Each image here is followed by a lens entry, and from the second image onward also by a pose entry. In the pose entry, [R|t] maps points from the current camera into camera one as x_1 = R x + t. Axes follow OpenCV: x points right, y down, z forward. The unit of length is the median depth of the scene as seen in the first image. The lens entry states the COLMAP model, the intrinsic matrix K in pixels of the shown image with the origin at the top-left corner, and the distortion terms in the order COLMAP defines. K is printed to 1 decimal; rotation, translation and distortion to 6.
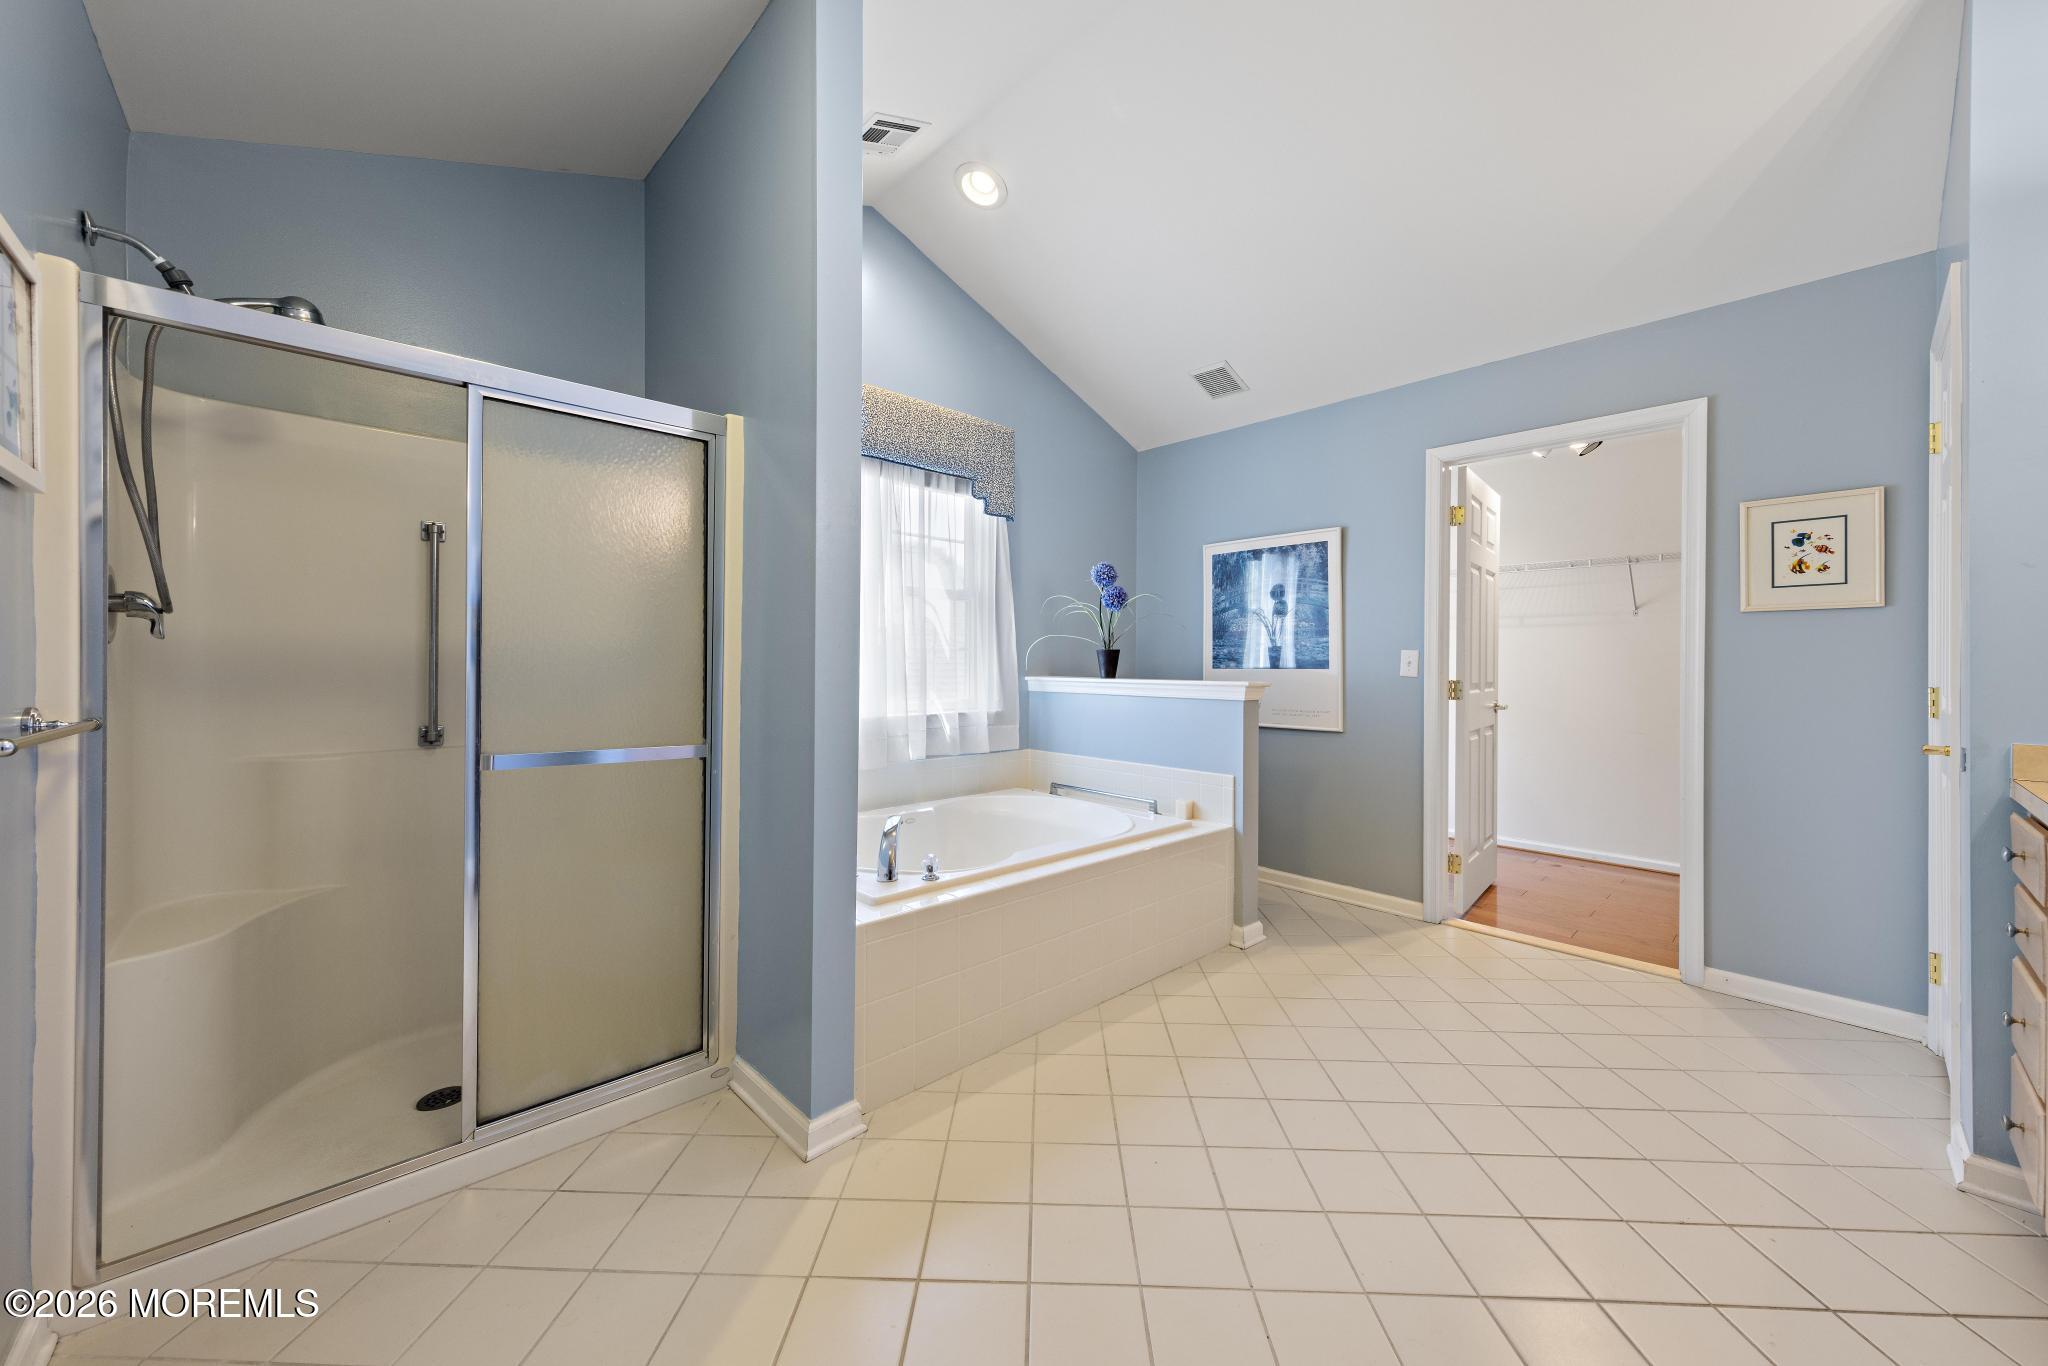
lens RADIAL K [[753.6, 0, 1025.1], [0, 753.6, 666.3], [0, 0, 1]] dist [0.001588, 0.000338]
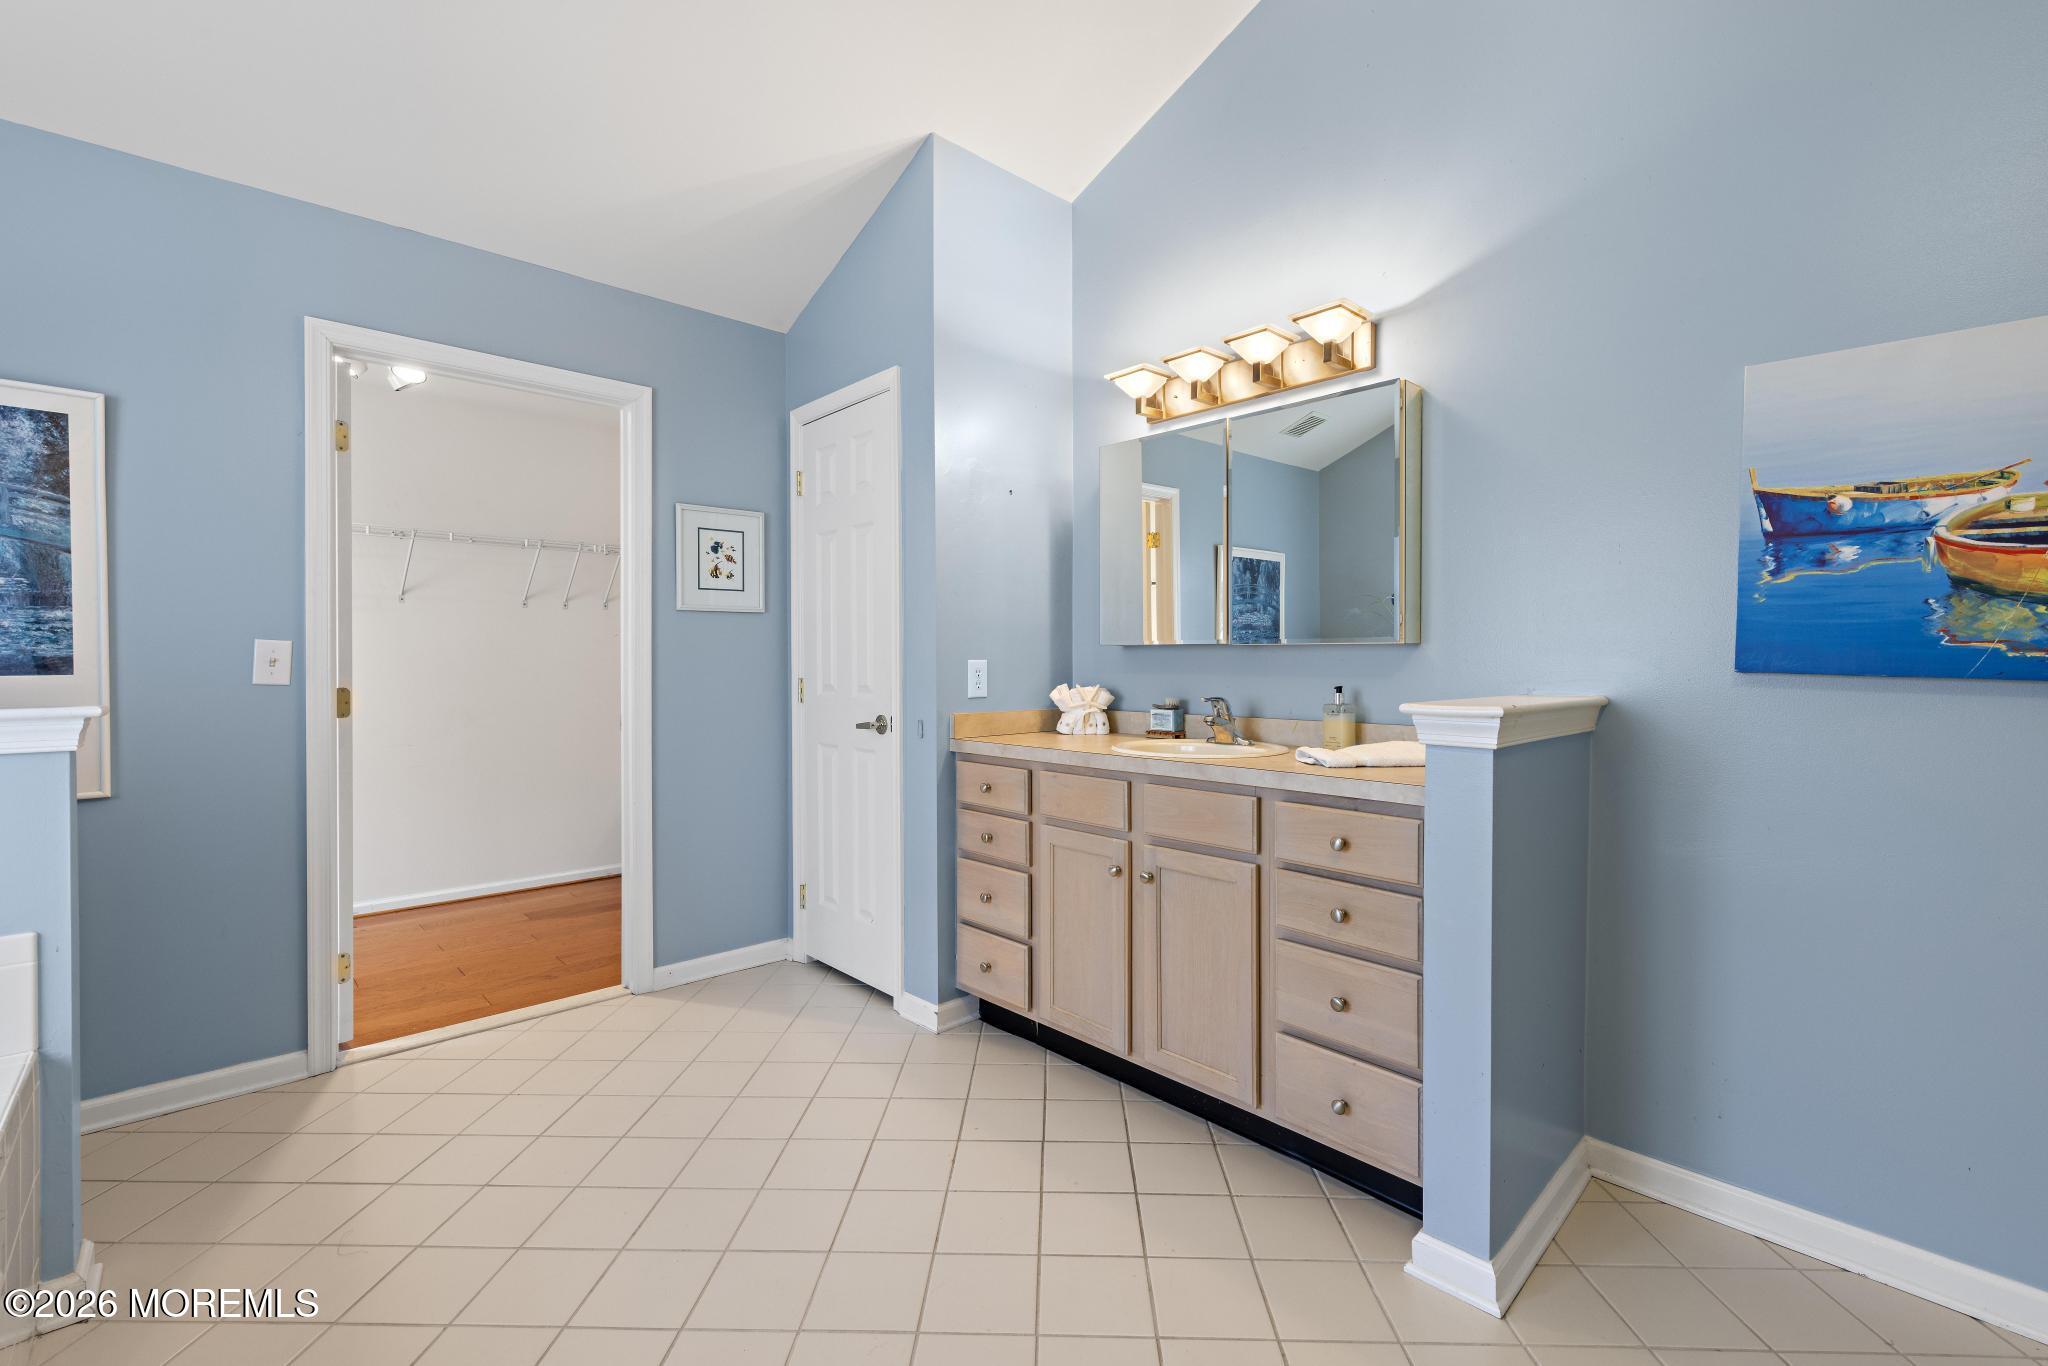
lens RADIAL K [[889.0, 0, 1025.2], [0, 889.0, 670.9], [0, 0, 1]] dist [0.001121, 0.000022]
pose [[-0.011216, -0.016767, 0.999797, -0.221877], [0.007264, 0.999832, 0.016849, -0.005121], [-0.999911, 0.007452, -0.011093, 0.450763]]
